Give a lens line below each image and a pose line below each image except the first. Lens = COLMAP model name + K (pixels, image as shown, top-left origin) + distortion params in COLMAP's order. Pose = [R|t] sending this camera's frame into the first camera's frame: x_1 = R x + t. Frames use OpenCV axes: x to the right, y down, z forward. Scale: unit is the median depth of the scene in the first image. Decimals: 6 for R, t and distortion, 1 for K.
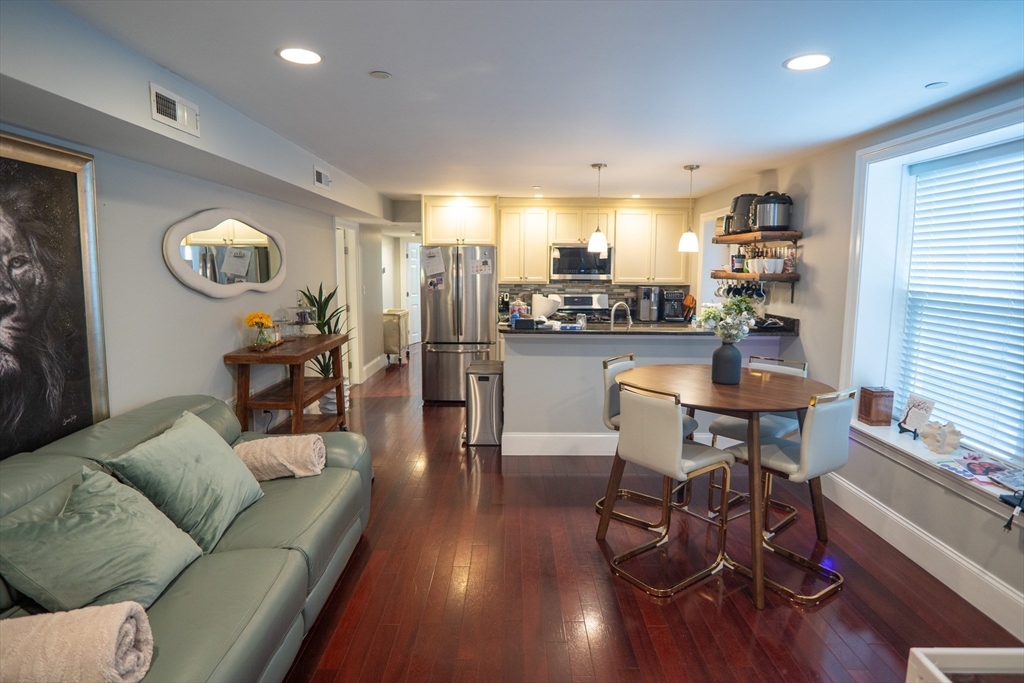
lens RADIAL K [[561.0, 0, 508.4], [0, 561.0, 329.8], [0, 0, 1]] dist [-0.000815, -0.000285]
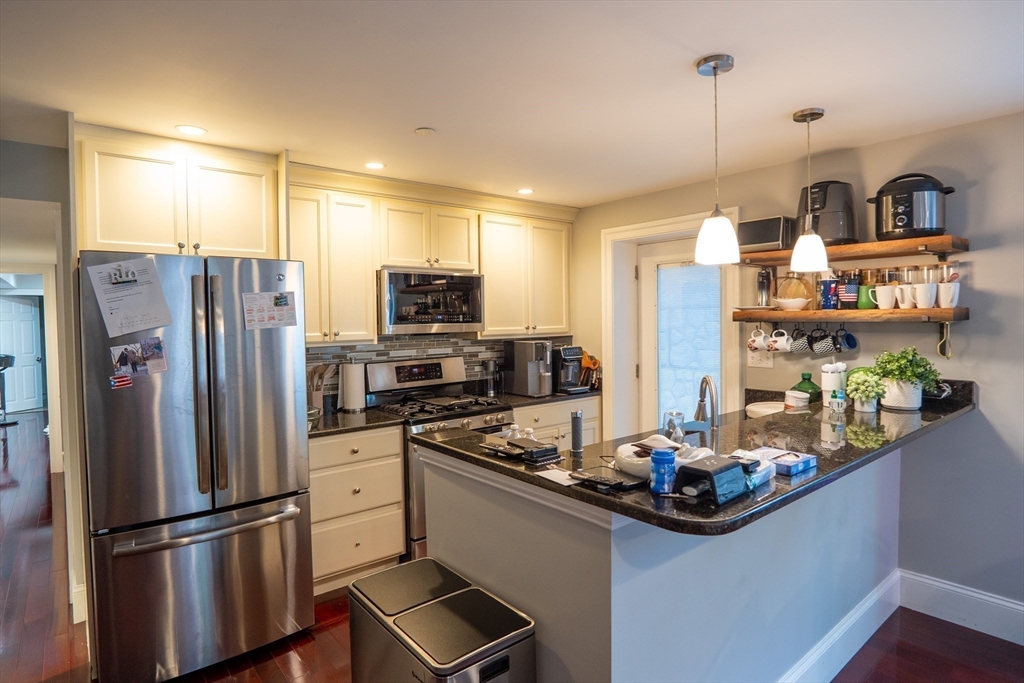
lens RADIAL K [[561.0, 0, 508.4], [0, 561.0, 329.8], [0, 0, 1]] dist [-0.000815, -0.000285]
pose [[0.770538, -0.031633, 0.636608, -0.165052], [0.091193, 0.993964, -0.060987, -0.053858], [-0.630836, 0.105047, 0.768772, 0.542925]]
